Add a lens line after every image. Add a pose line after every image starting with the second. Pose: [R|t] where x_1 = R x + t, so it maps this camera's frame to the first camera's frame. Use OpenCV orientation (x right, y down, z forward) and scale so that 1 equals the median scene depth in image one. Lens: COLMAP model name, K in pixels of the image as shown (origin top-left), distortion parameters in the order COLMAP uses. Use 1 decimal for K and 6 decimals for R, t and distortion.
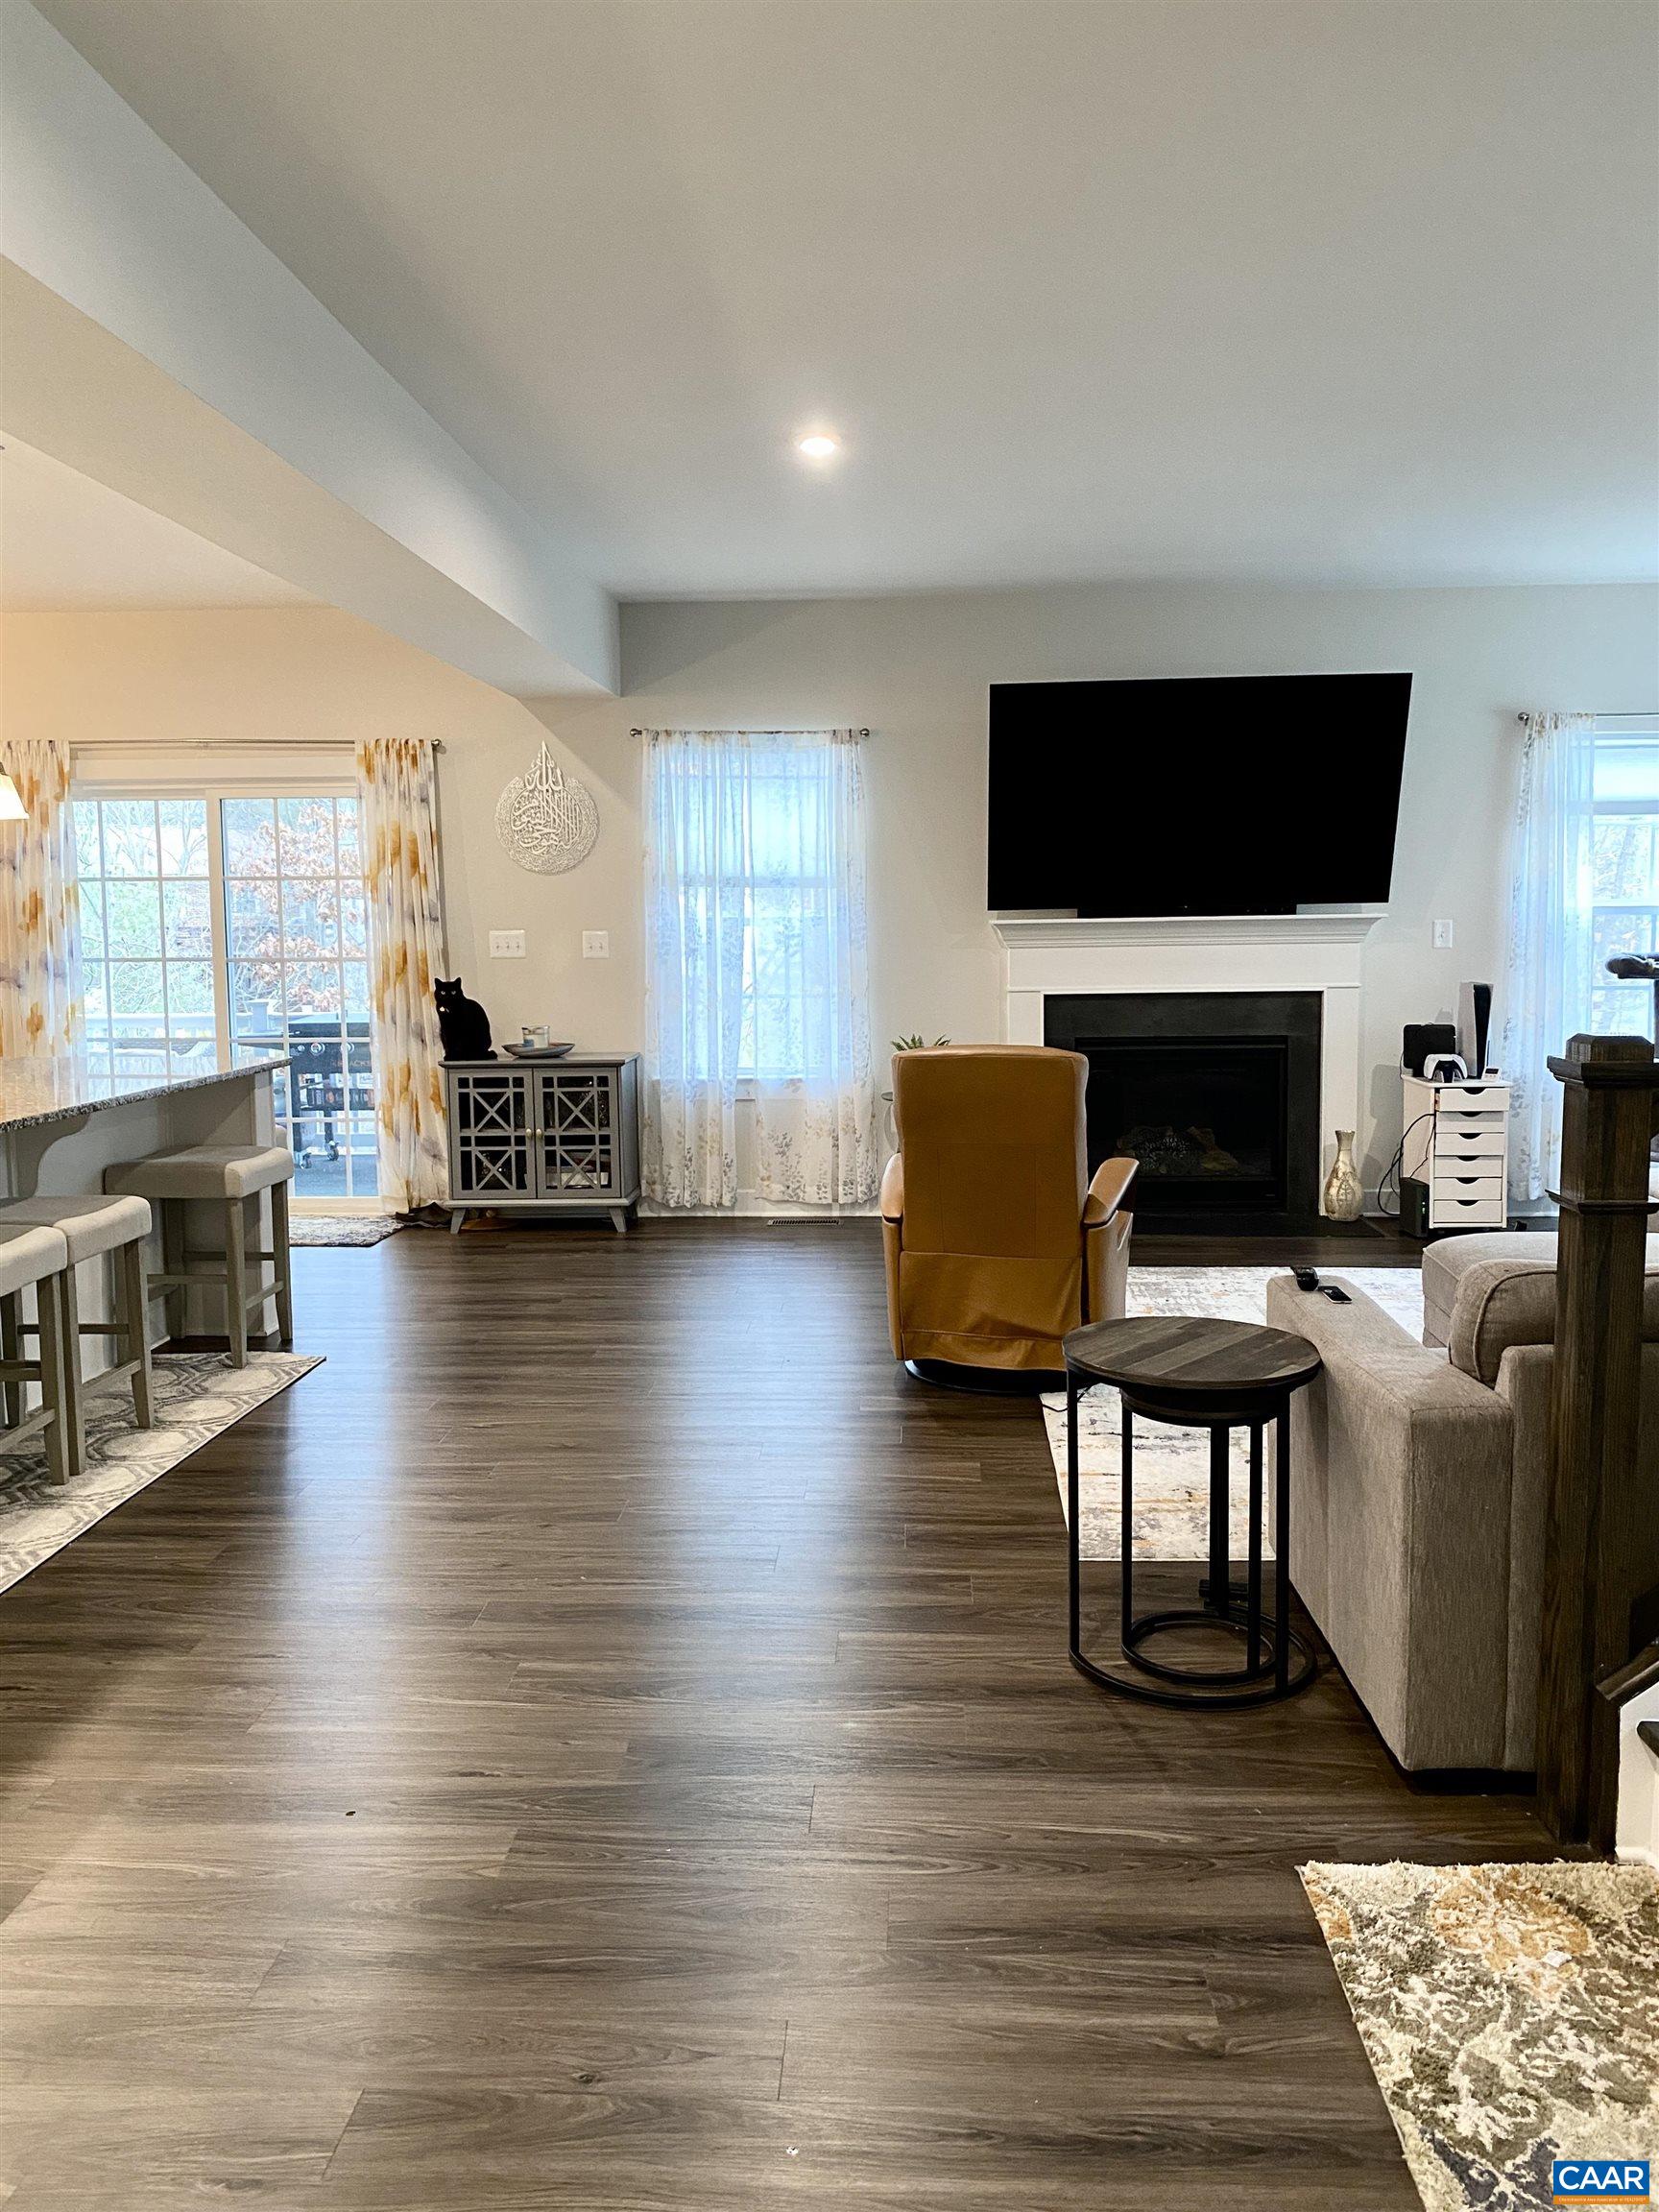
lens RADIAL K [[1668.8, 0, 829.5], [0, 1668.8, 1106.0], [0, 0, 1]] dist [0.045772, -0.061363]
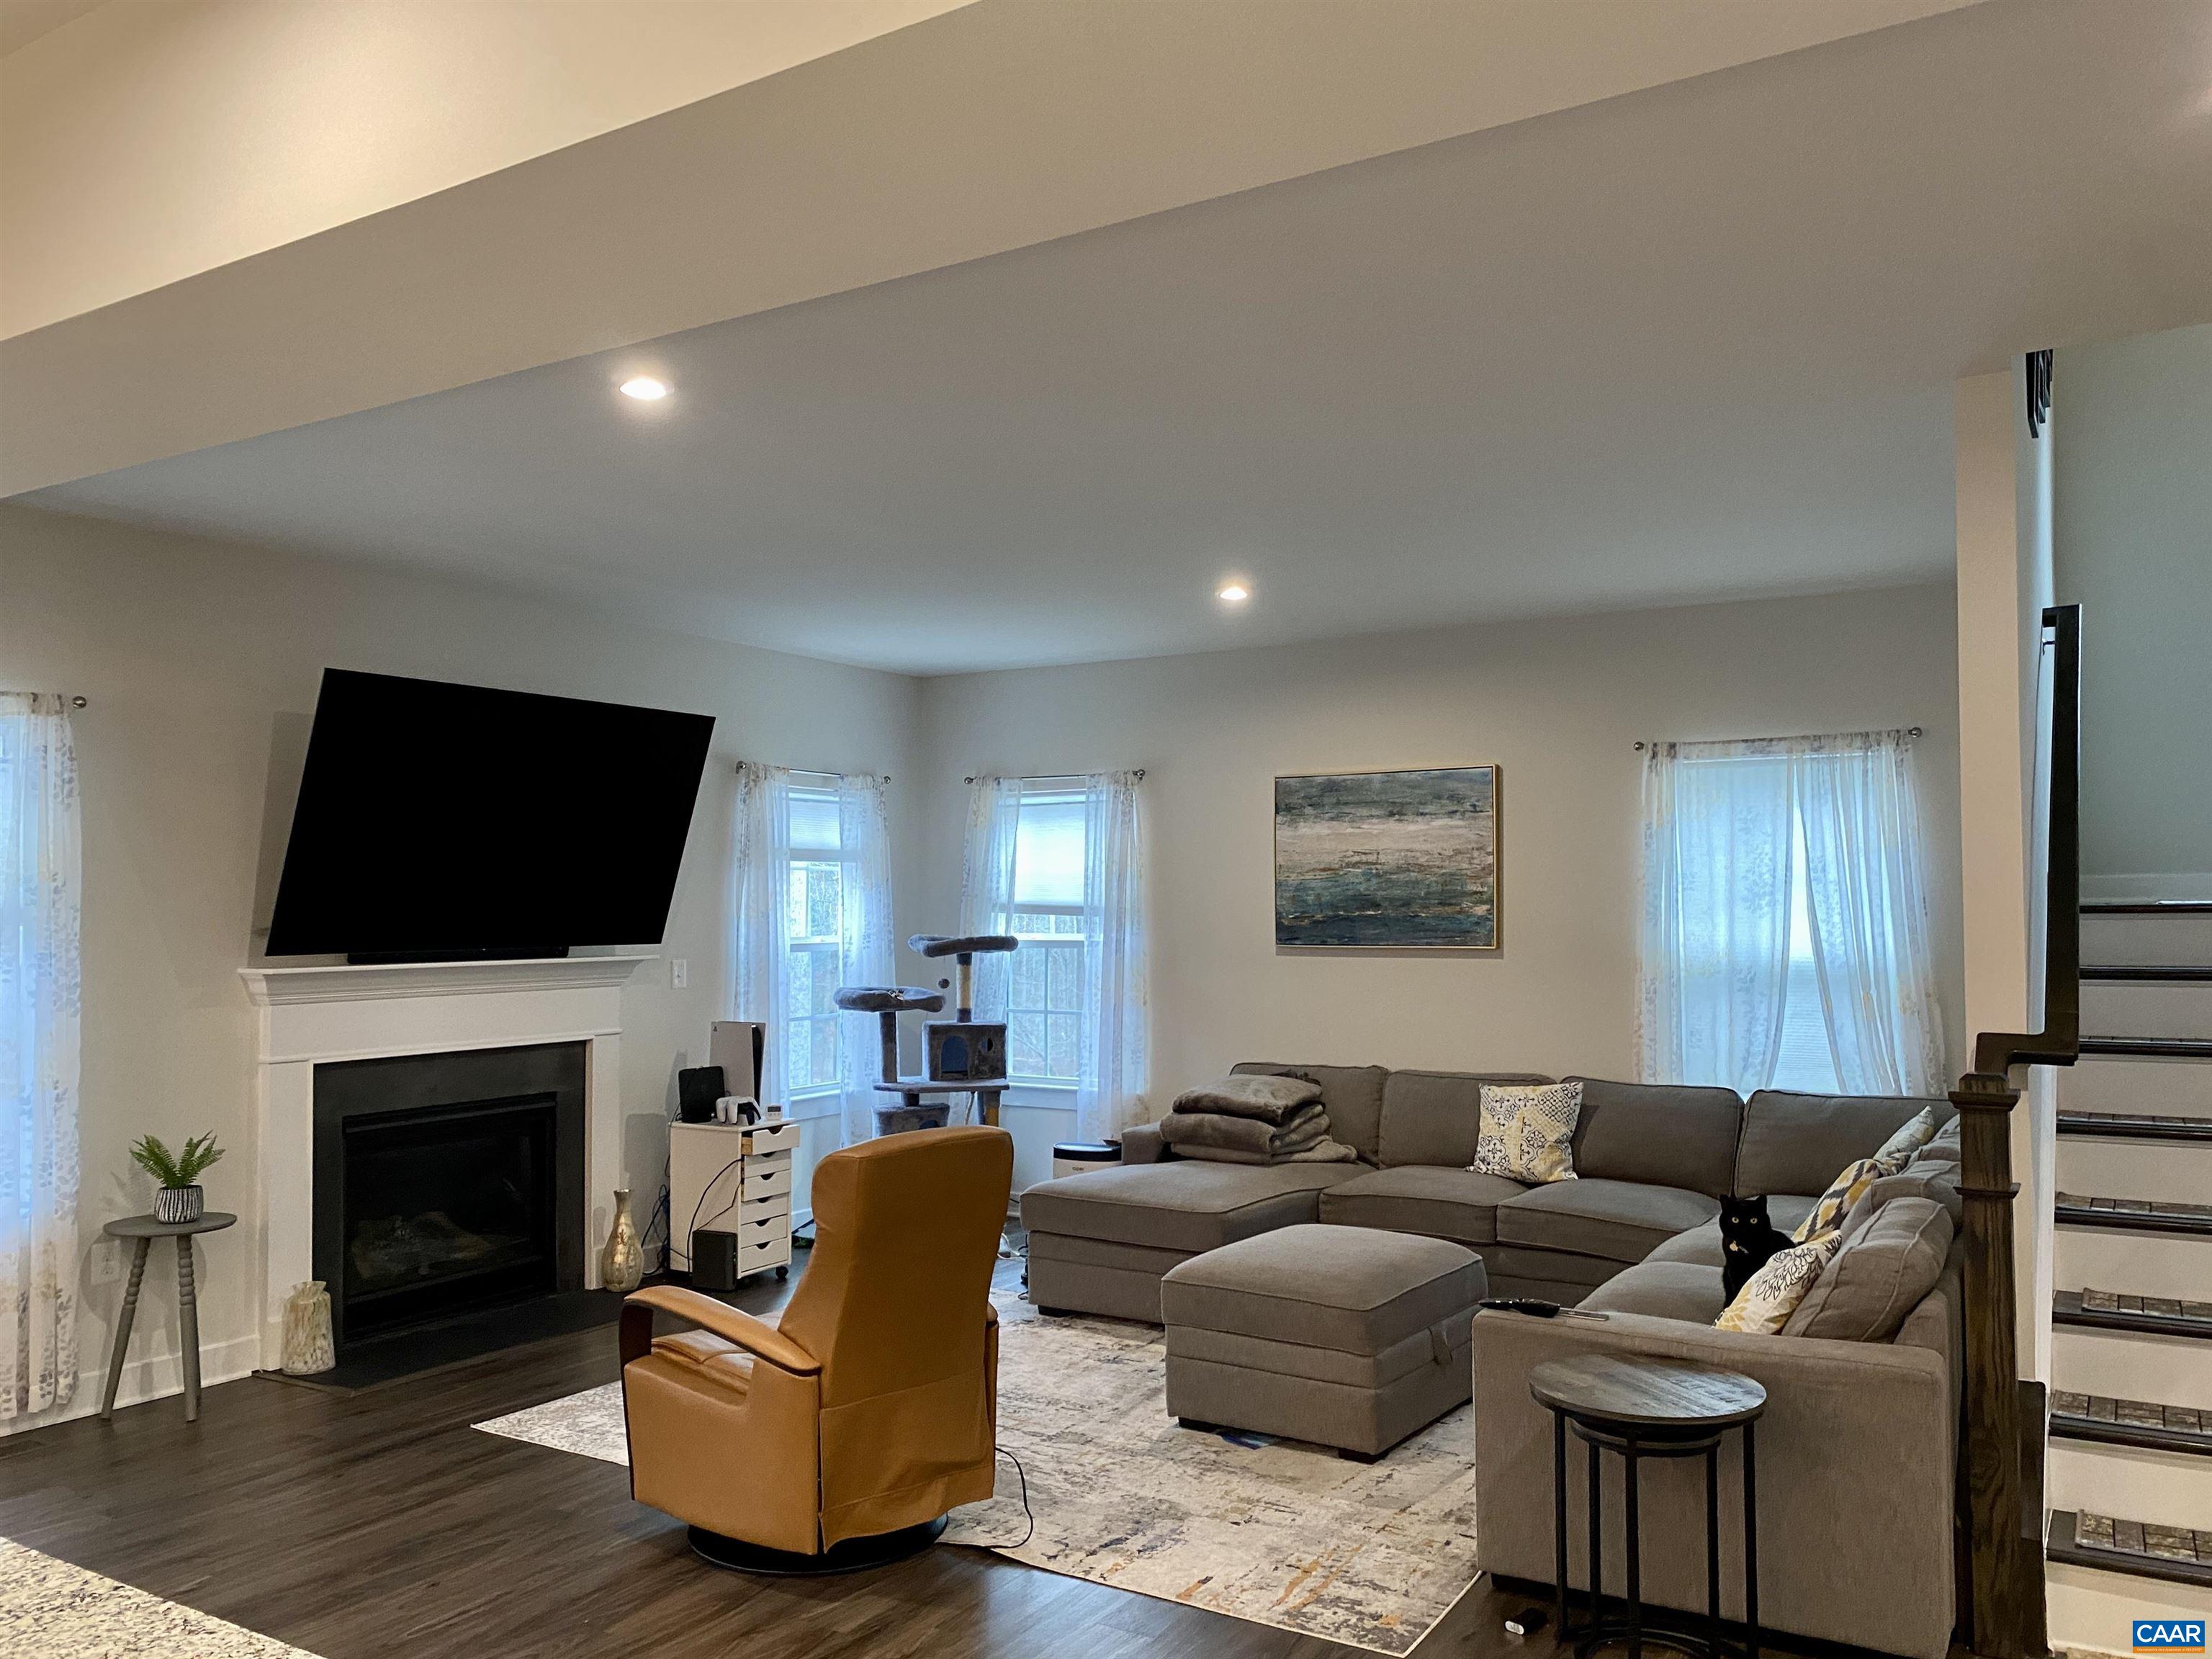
lens RADIAL K [[1670.4, 0, 1105.0], [0, 1670.4, 891.2], [0, 0, 1]] dist [0.004508, -0.001172]
pose [[0.485954, 0.018903, 0.873780, -0.377156], [0.096578, 0.992482, -0.075183, -0.054685], [-0.868632, 0.120923, 0.480475, 0.315124]]
